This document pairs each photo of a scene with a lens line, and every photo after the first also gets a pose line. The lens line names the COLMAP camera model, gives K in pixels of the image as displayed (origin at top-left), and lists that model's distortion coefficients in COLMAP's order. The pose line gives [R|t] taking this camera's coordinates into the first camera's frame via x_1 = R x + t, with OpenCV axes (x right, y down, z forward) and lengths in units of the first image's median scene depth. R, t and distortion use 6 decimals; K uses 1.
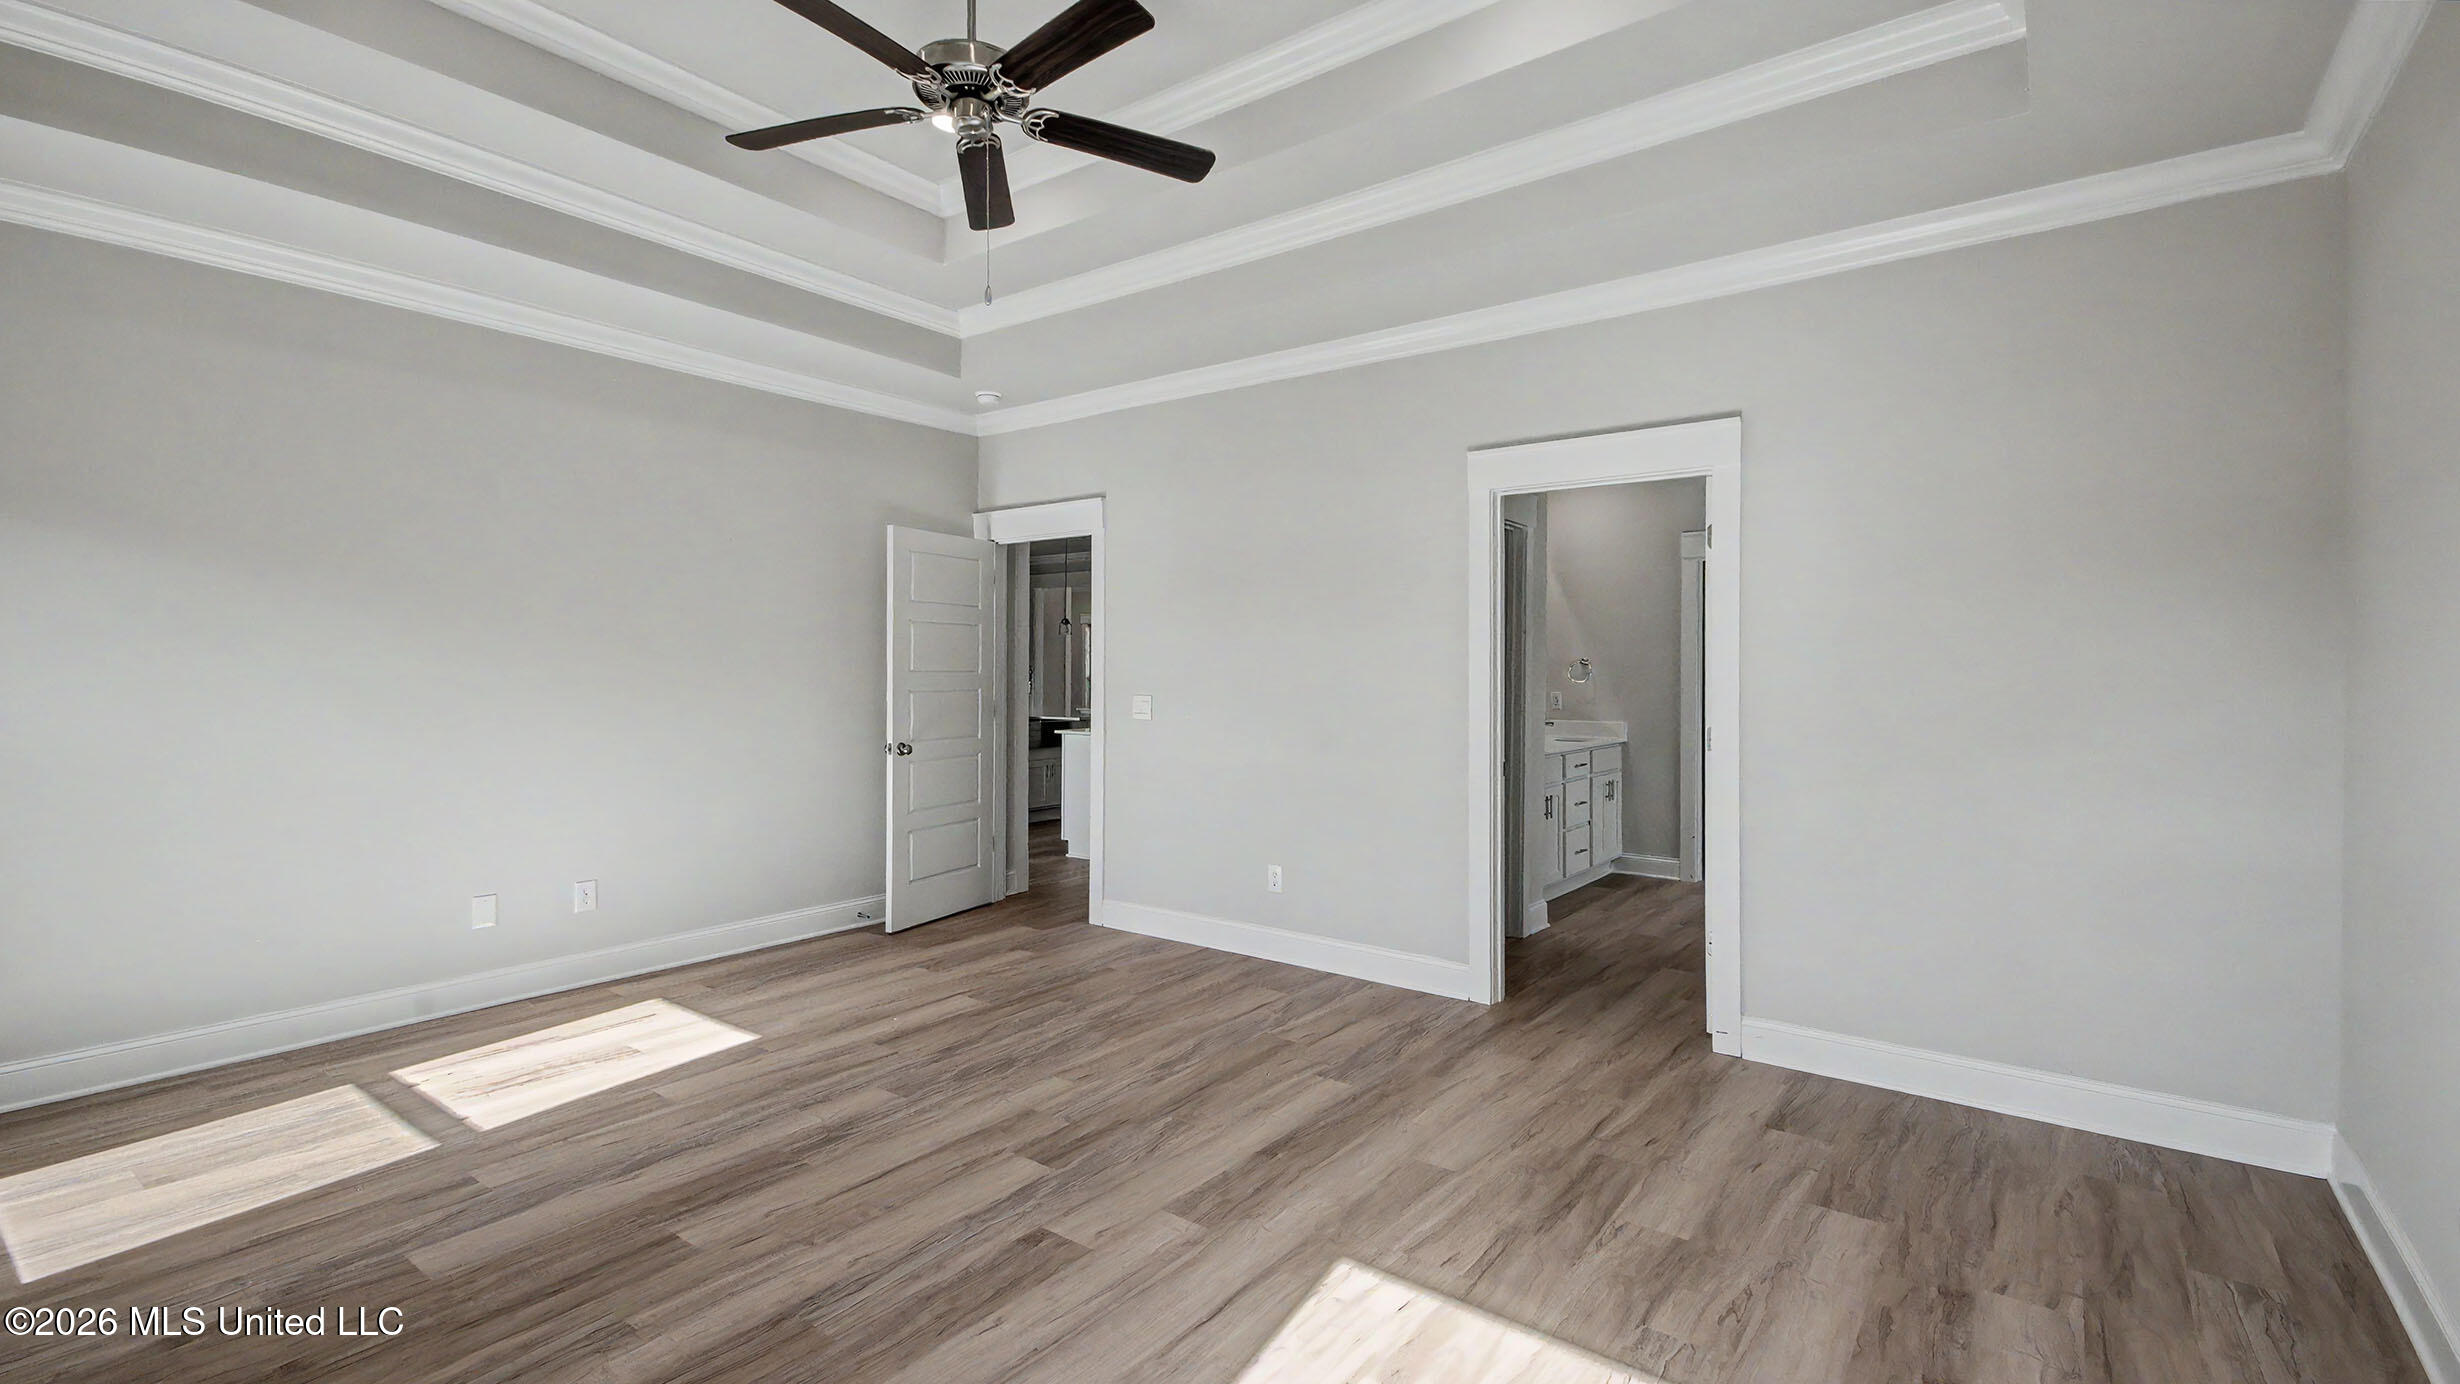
lens RADIAL K [[1070.4, 0, 1217.3], [0, 1070.4, 686.8], [0, 0, 1]] dist [0.042907, -0.013675]
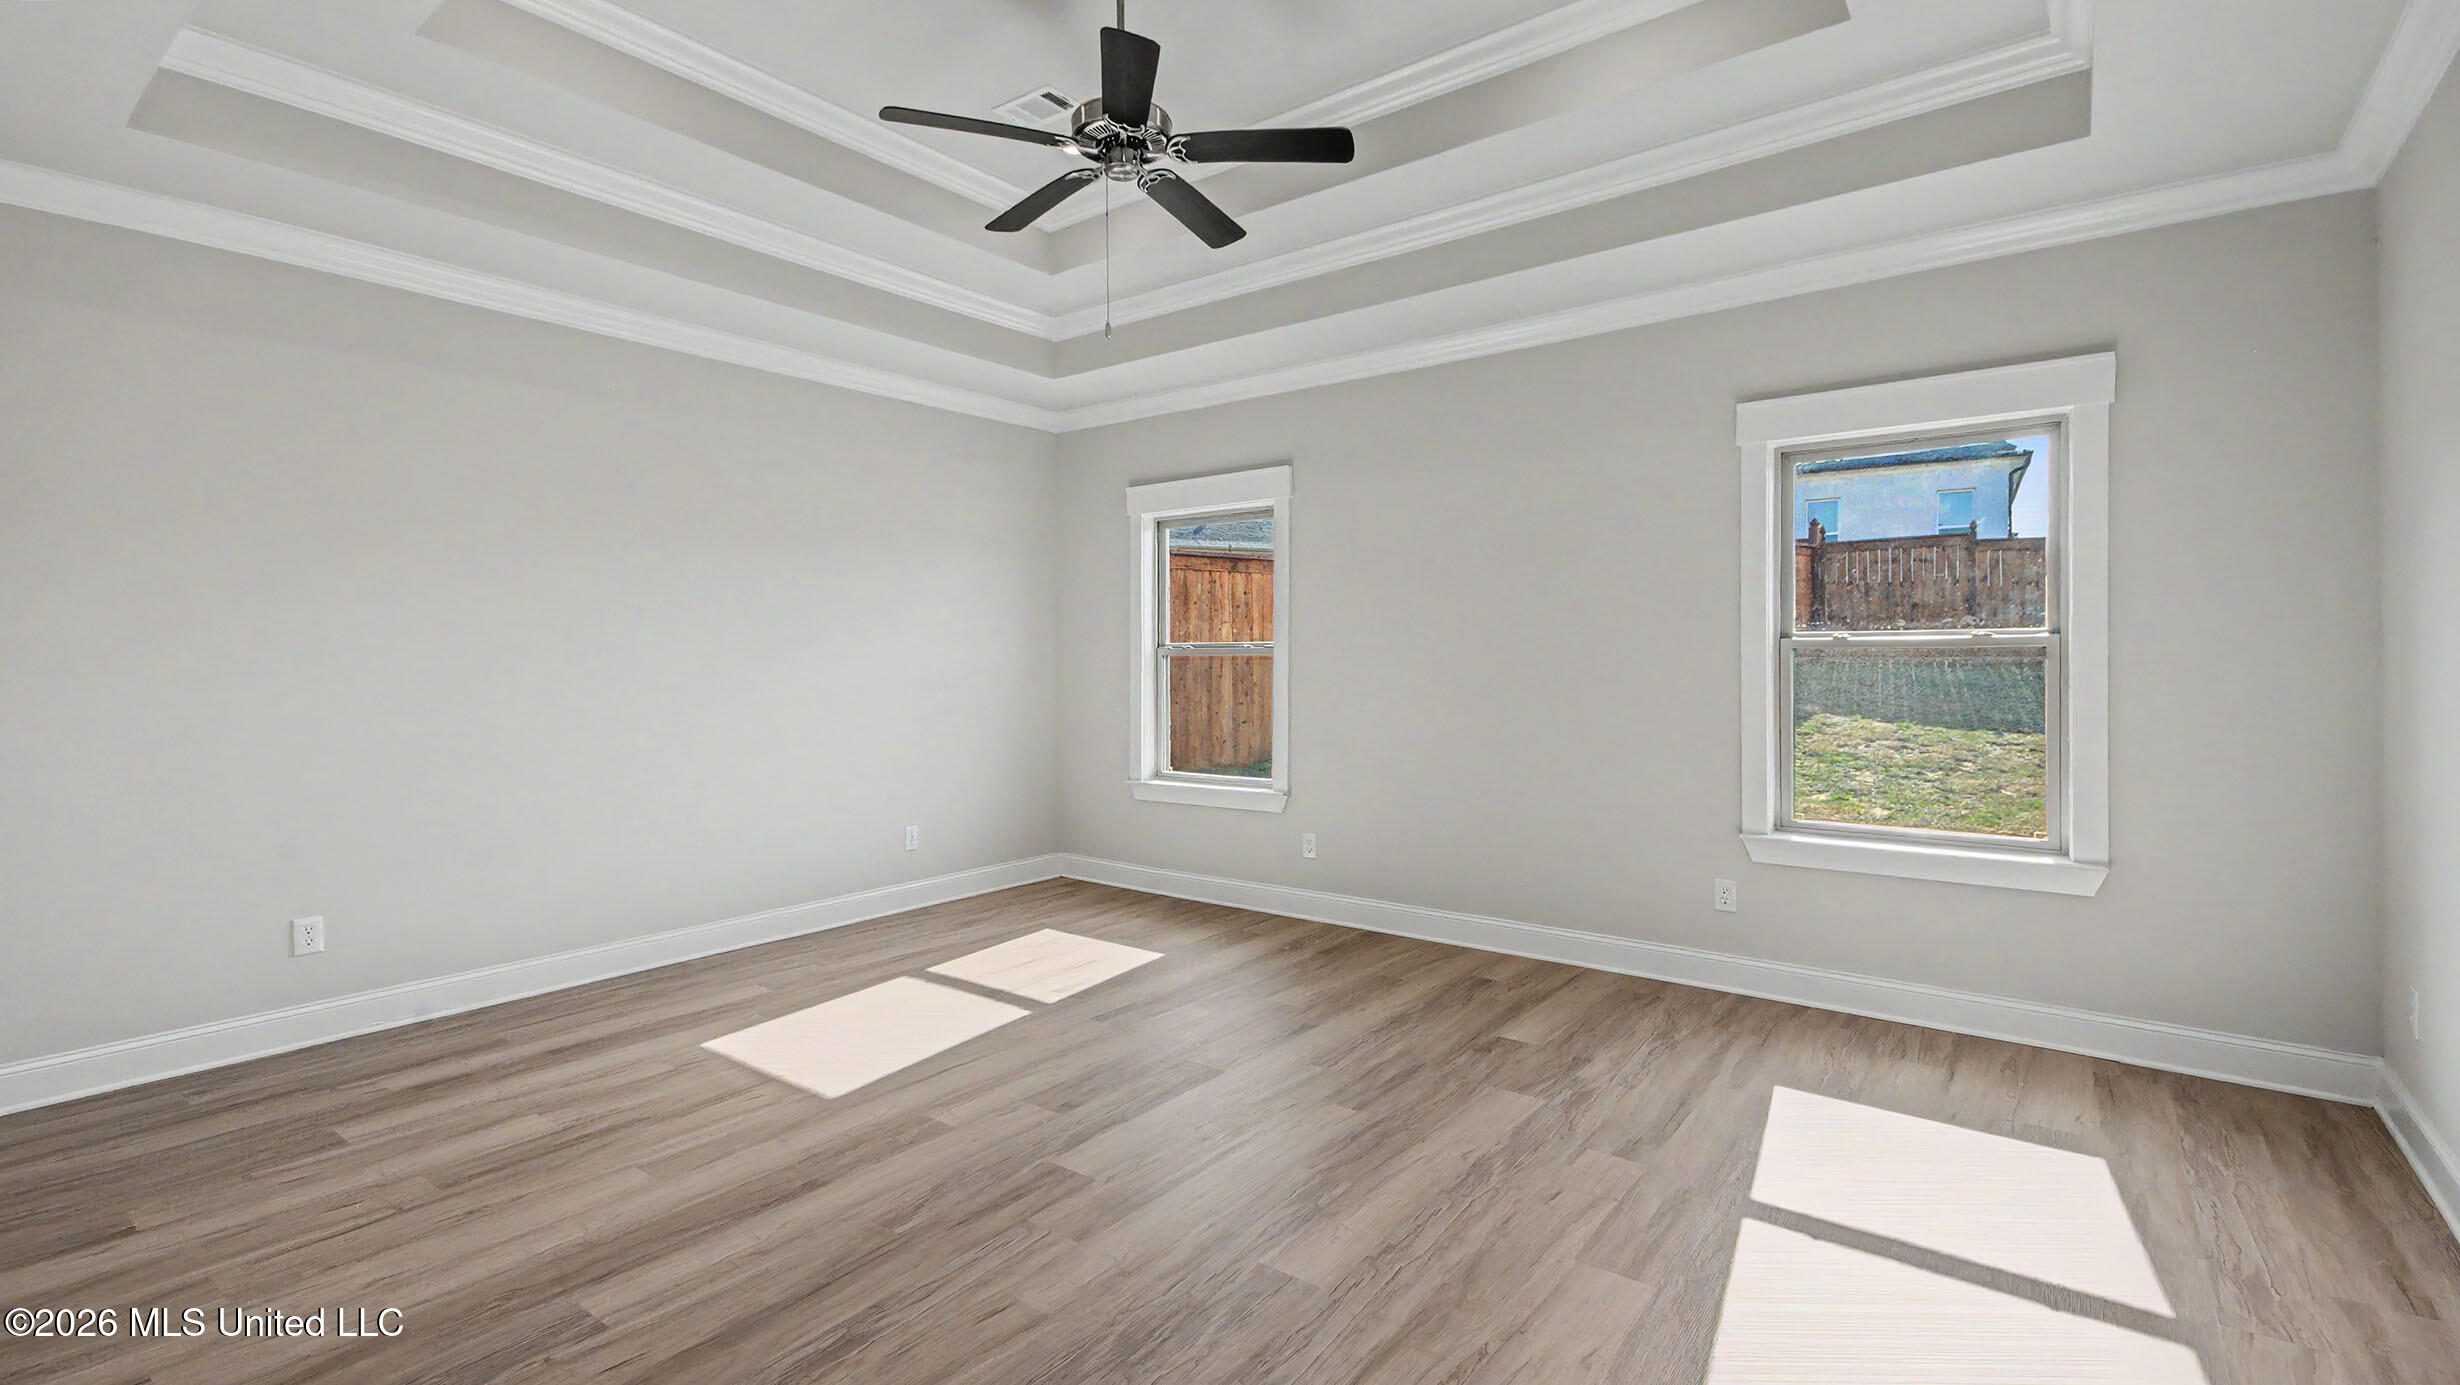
lens RADIAL K [[1070.4, 0, 1217.3], [0, 1070.4, 687.3], [0, 0, 1]] dist [0.042907, -0.013675]
pose [[-0.999932, -0.003669, 0.011106, -0.290120], [-0.003320, 0.999504, 0.031303, -0.012887], [-0.011215, 0.031264, -0.999448, 1.827071]]
